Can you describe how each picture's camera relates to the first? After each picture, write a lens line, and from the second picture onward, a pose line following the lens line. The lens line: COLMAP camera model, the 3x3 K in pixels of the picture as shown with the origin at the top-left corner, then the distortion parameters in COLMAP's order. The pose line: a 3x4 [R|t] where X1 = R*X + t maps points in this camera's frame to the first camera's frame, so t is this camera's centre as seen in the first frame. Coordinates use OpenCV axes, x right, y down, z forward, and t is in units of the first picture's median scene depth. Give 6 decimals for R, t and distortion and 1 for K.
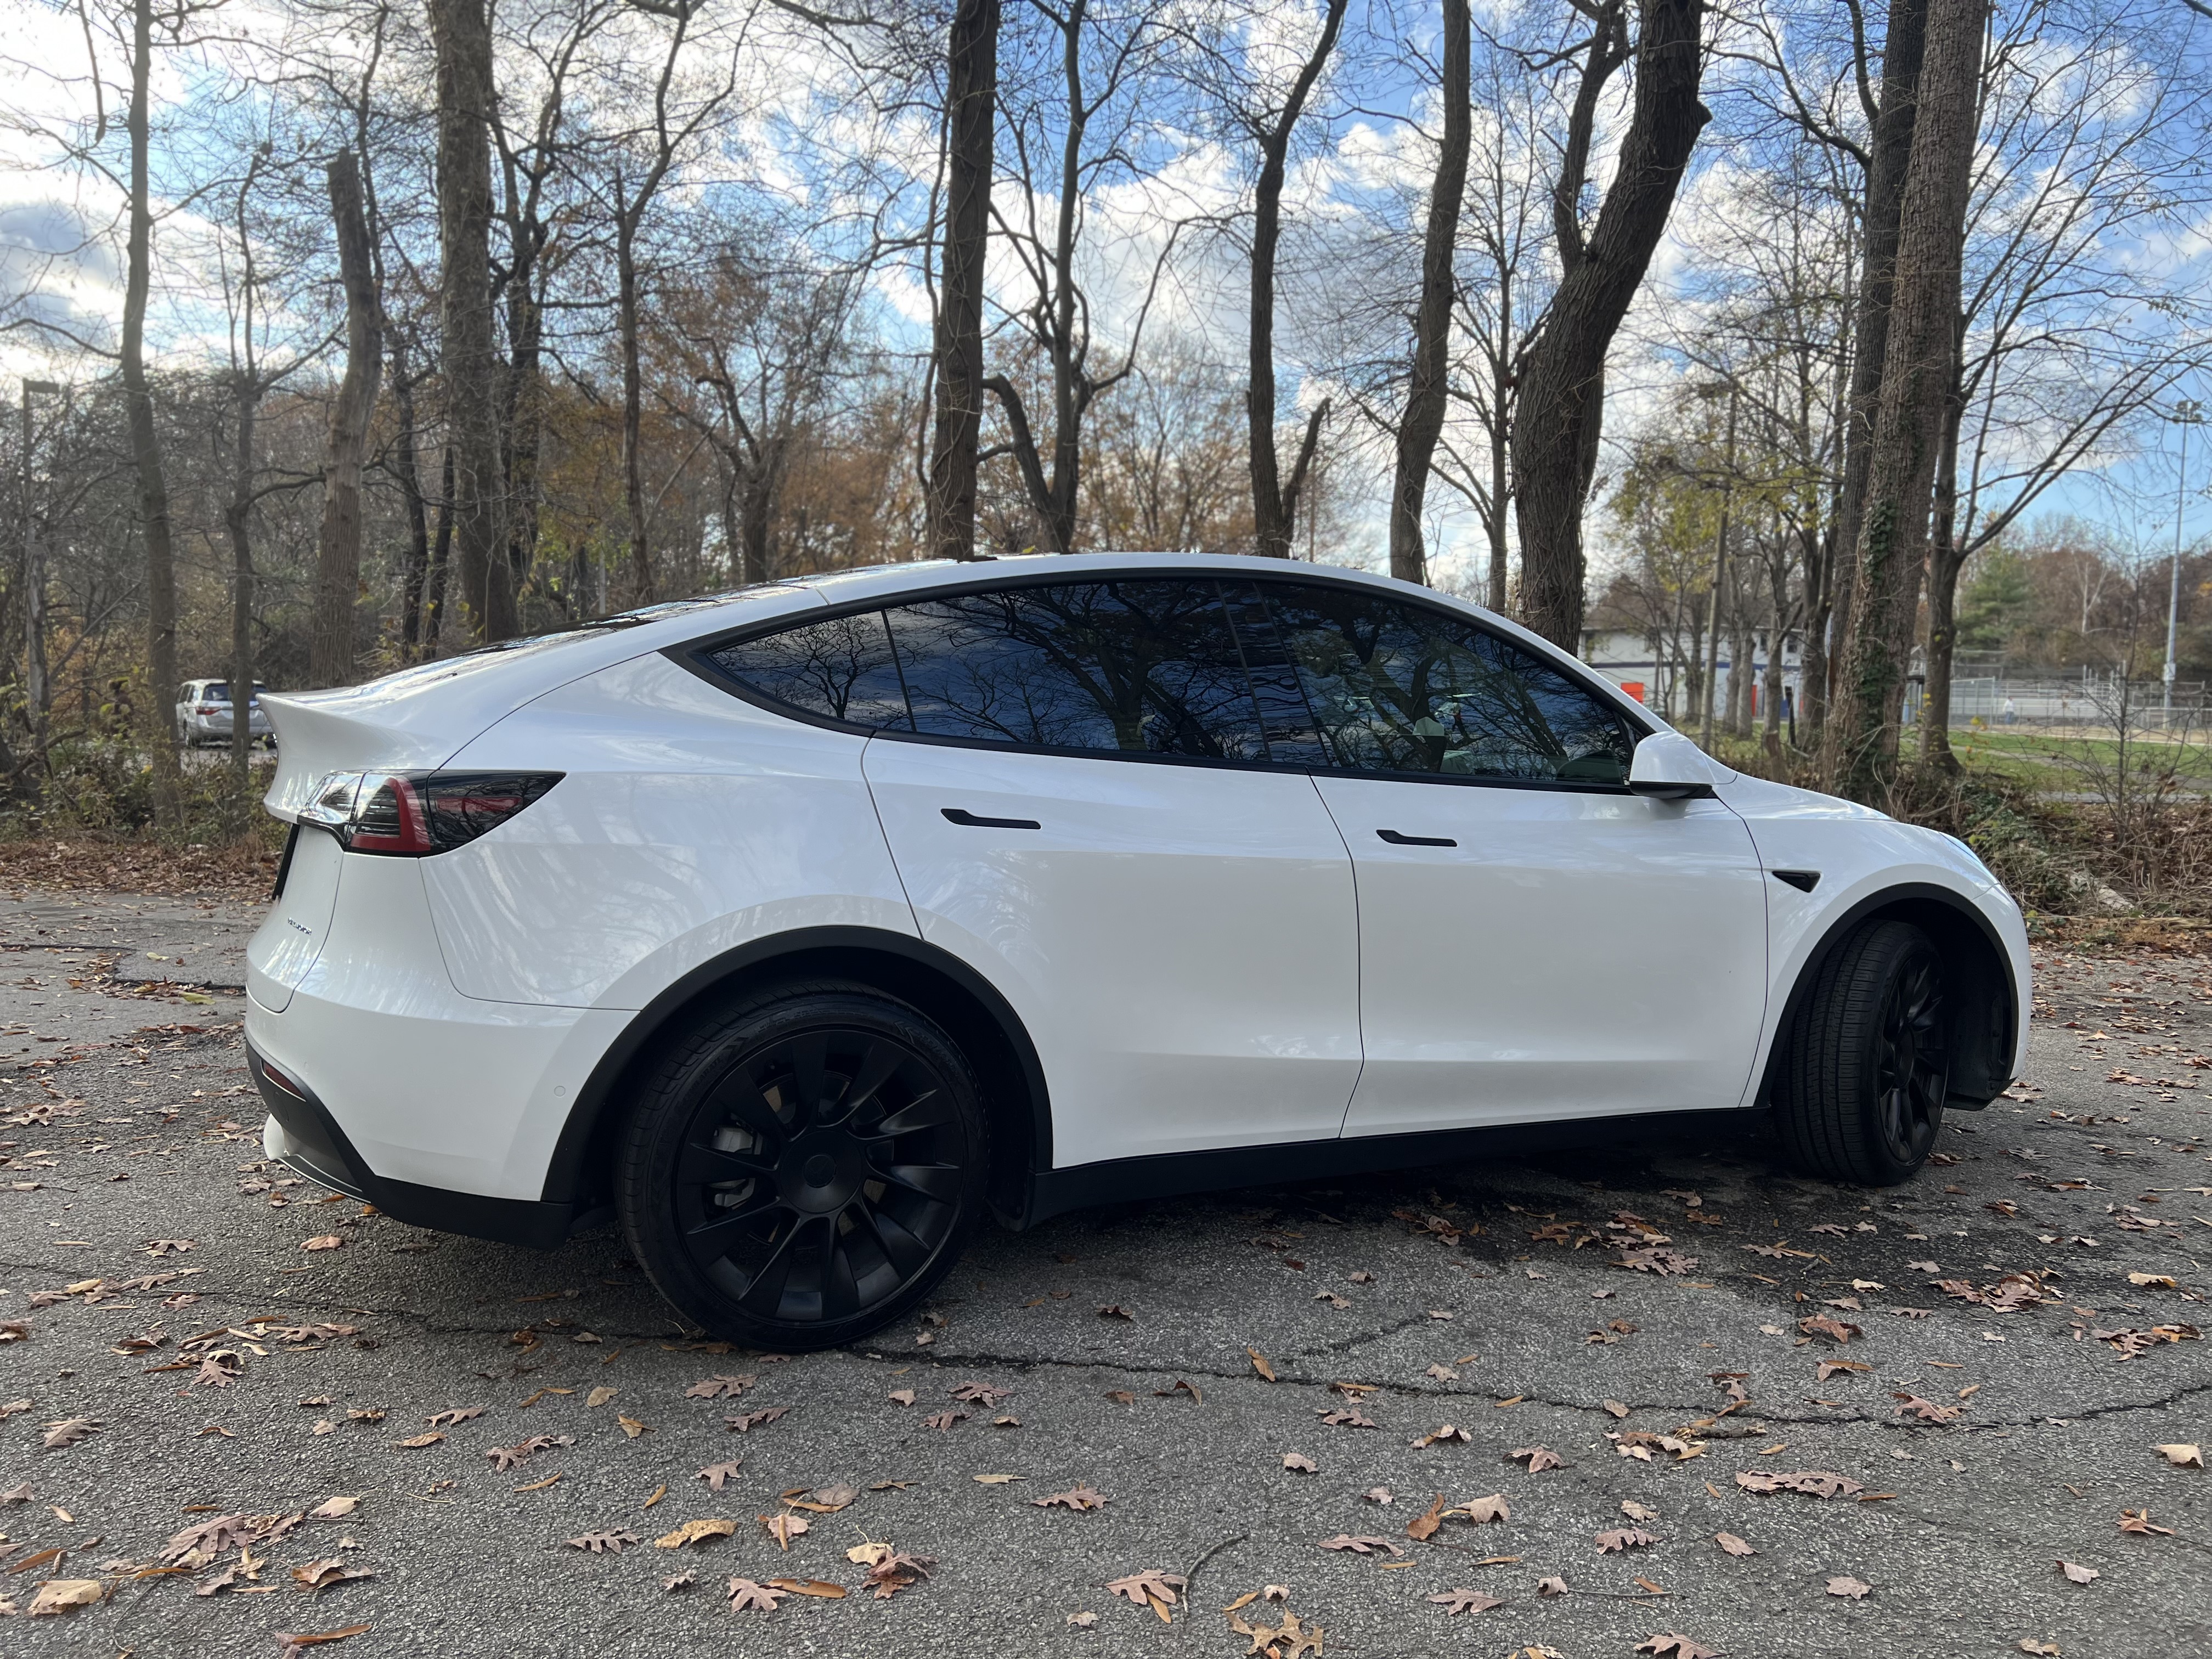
lens RADIAL K [[1659.0, 0, 1107.9], [0, 1659.0, 825.0], [0, 0, 1]] dist [0.028267, -0.027147]
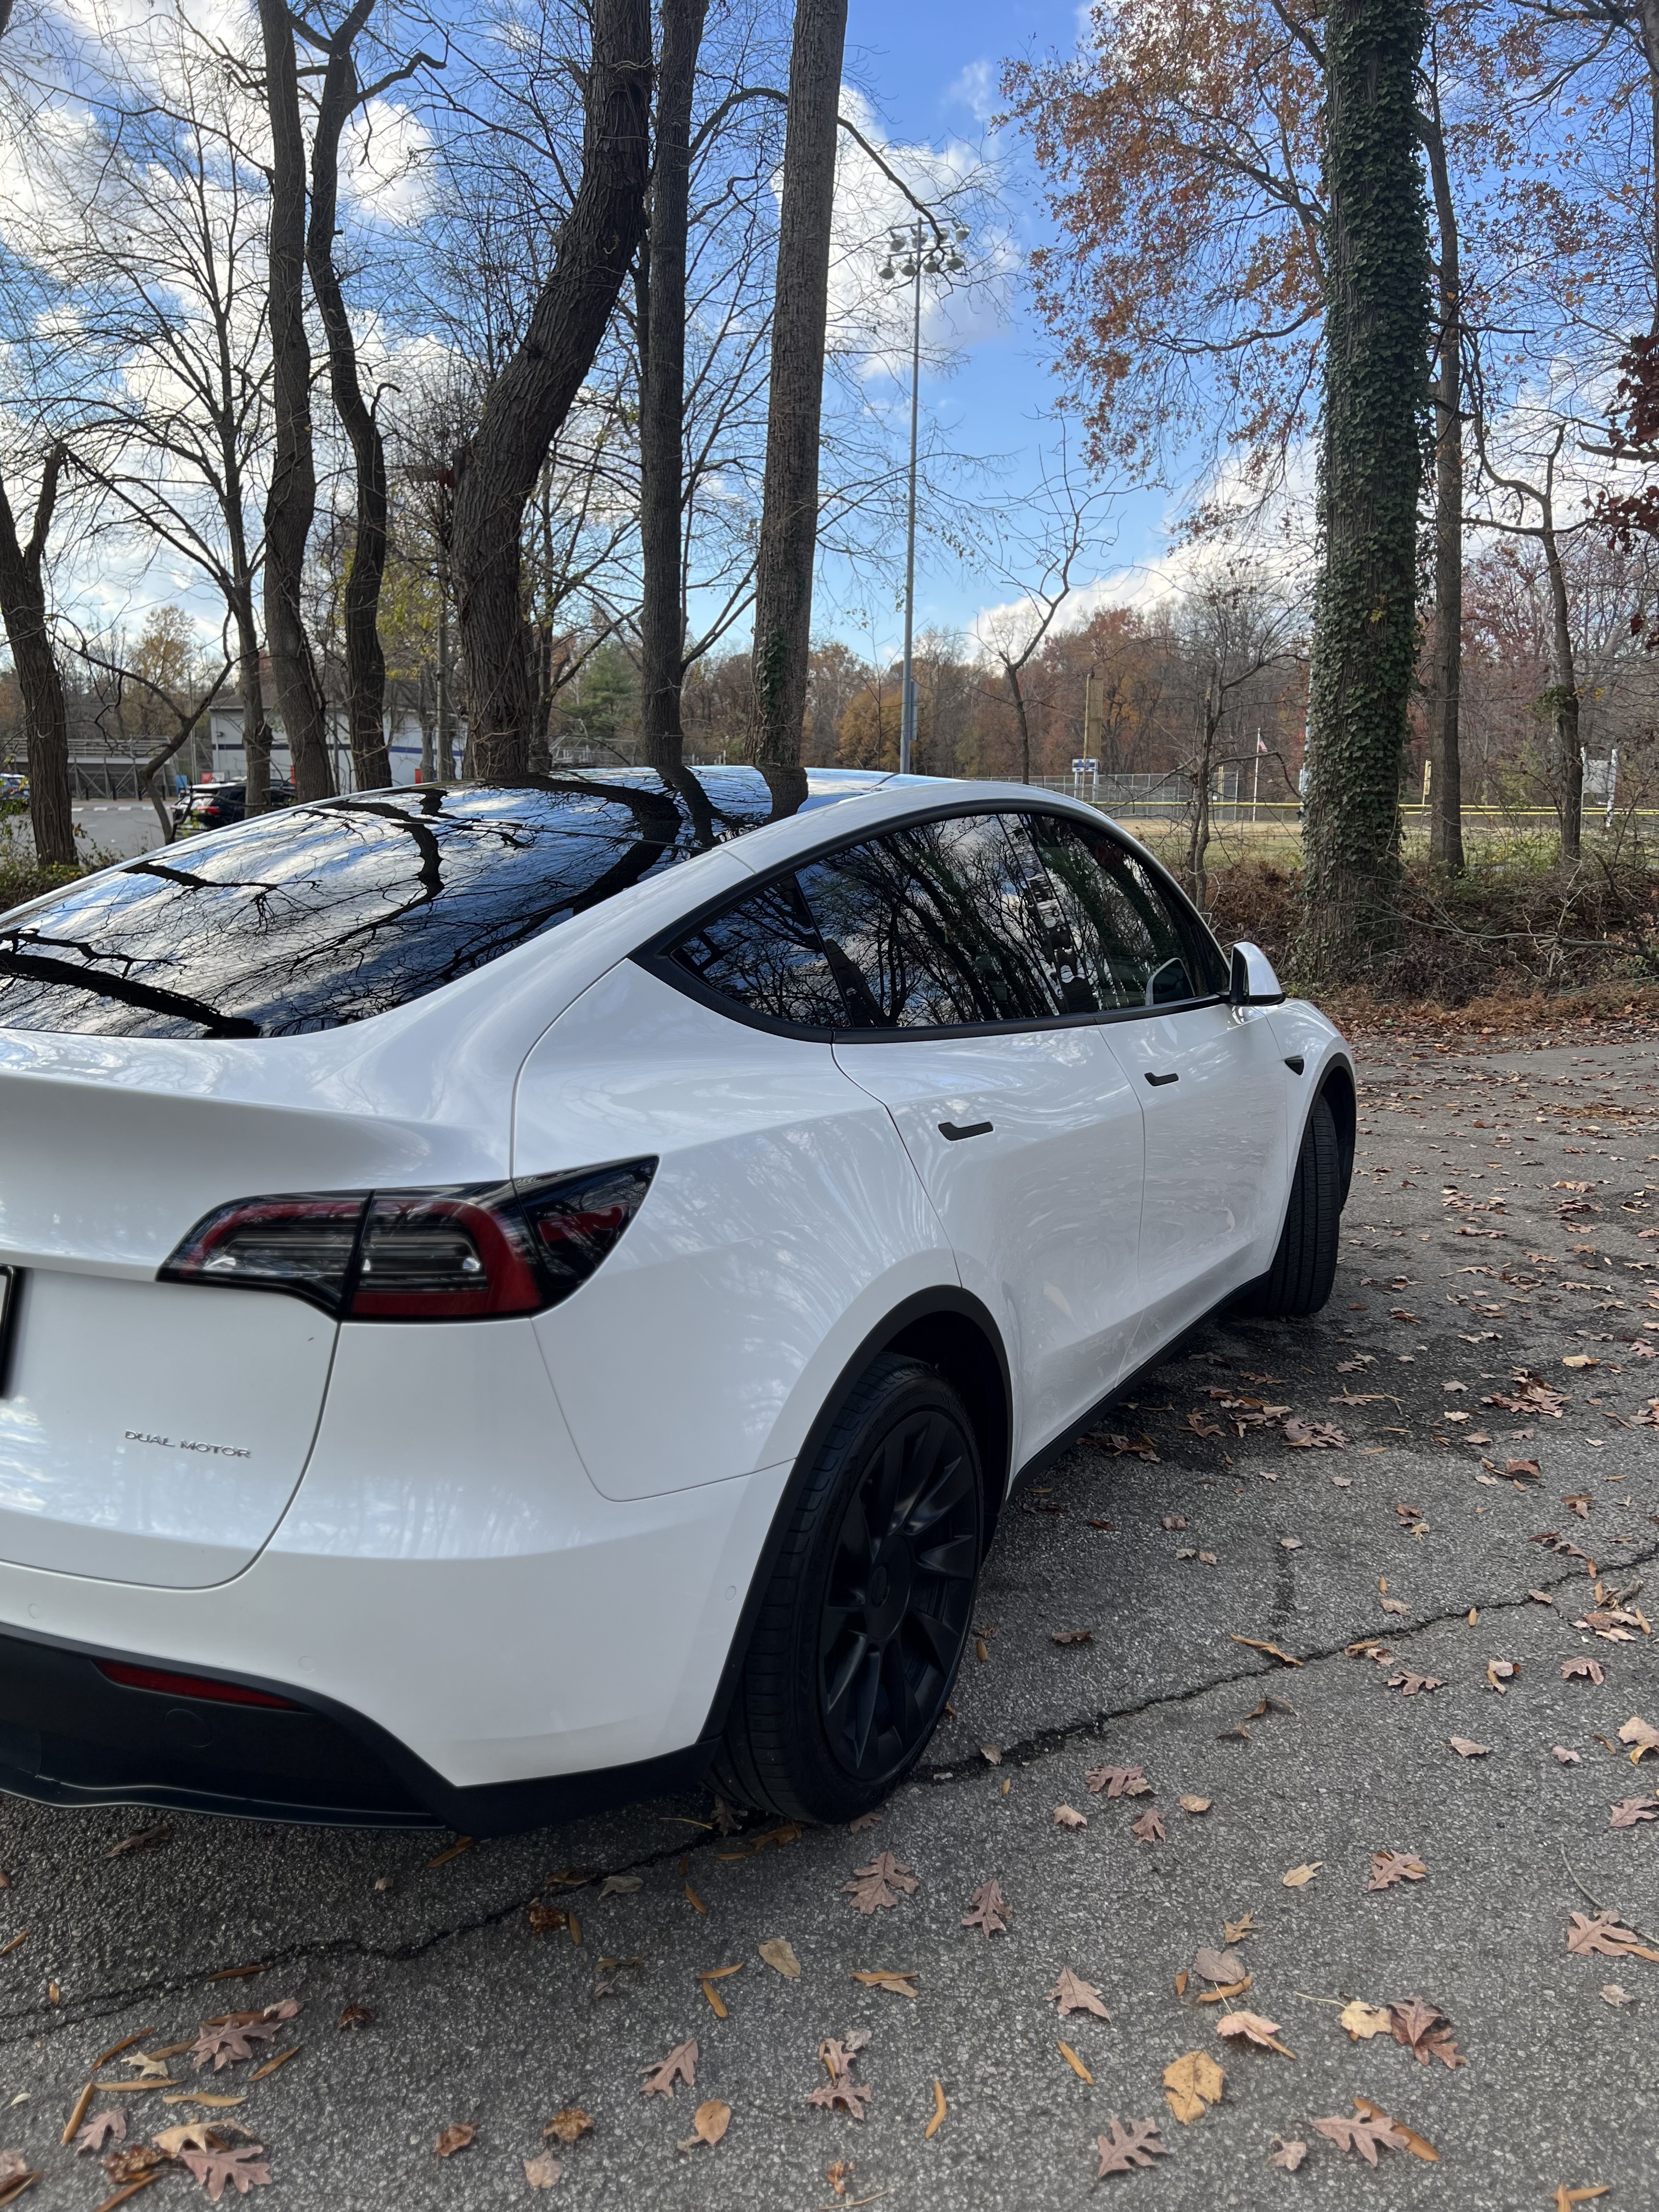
lens RADIAL K [[1659.0, 0, 829.1], [0, 1659.0, 1113.0], [0, 0, 1]] dist [0.028267, -0.027147]
pose [[0.809303, -0.115135, 0.575996, -0.480690], [0.043095, 0.989597, 0.137258, -0.101745], [-0.585808, -0.086261, 0.805846, 0.284619]]
